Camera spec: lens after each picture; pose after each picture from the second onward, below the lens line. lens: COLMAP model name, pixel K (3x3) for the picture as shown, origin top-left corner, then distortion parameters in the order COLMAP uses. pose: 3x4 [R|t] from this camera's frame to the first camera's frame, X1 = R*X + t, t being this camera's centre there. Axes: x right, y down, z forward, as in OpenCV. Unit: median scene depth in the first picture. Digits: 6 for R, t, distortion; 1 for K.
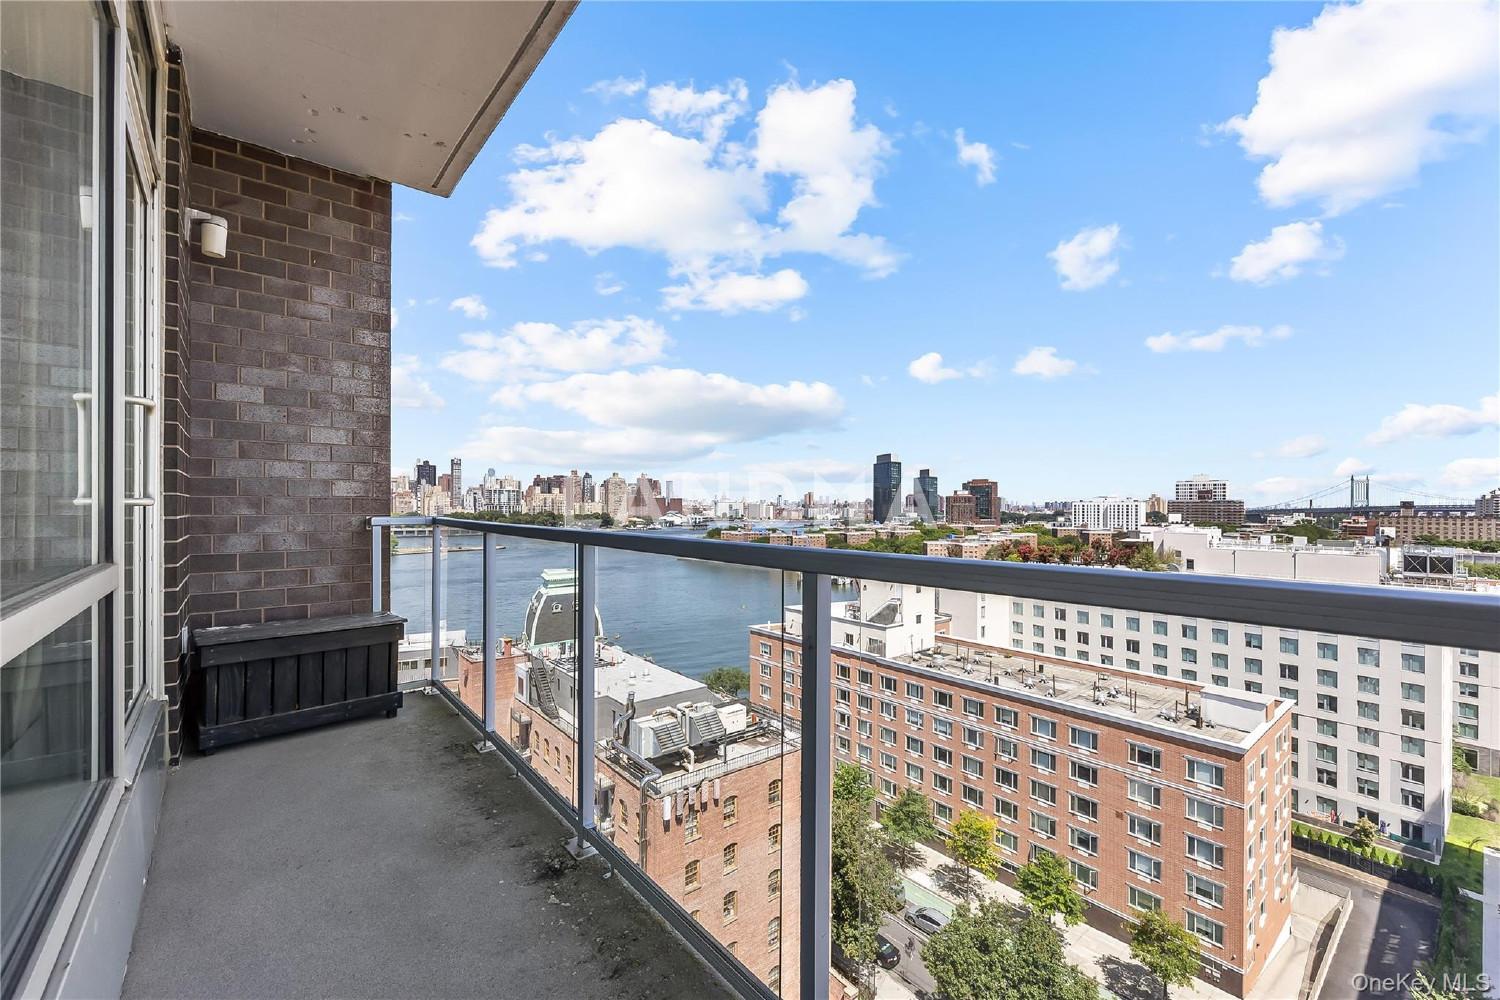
lens RADIAL K [[608.2, 0, 744.5], [0, 608.2, 502.6], [0, 0, 1]] dist [-0.002413, 0.000250]
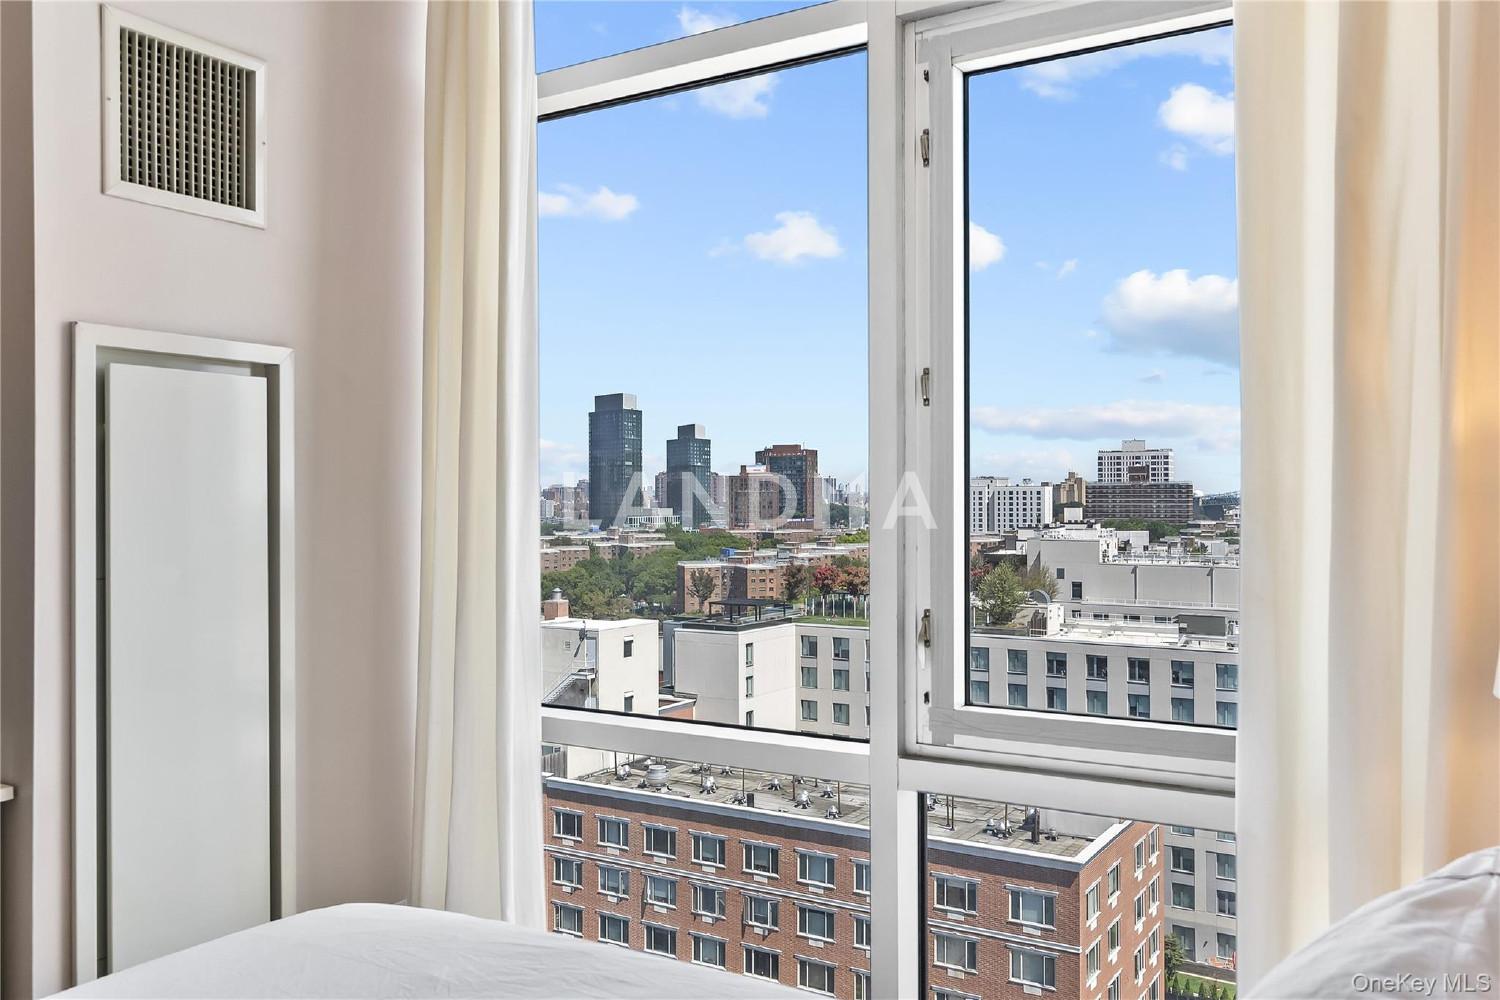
lens RADIAL K [[1221.2, 0, 749.3], [0, 1221.2, 504.5], [0, 0, 1]] dist [0.004961, 0.002247]
pose [[0.943689, -0.008504, 0.330725, 0.030519], [0.004250, 0.999899, 0.013585, -0.005069], [-0.330807, -0.011415, 0.943630, -0.095786]]
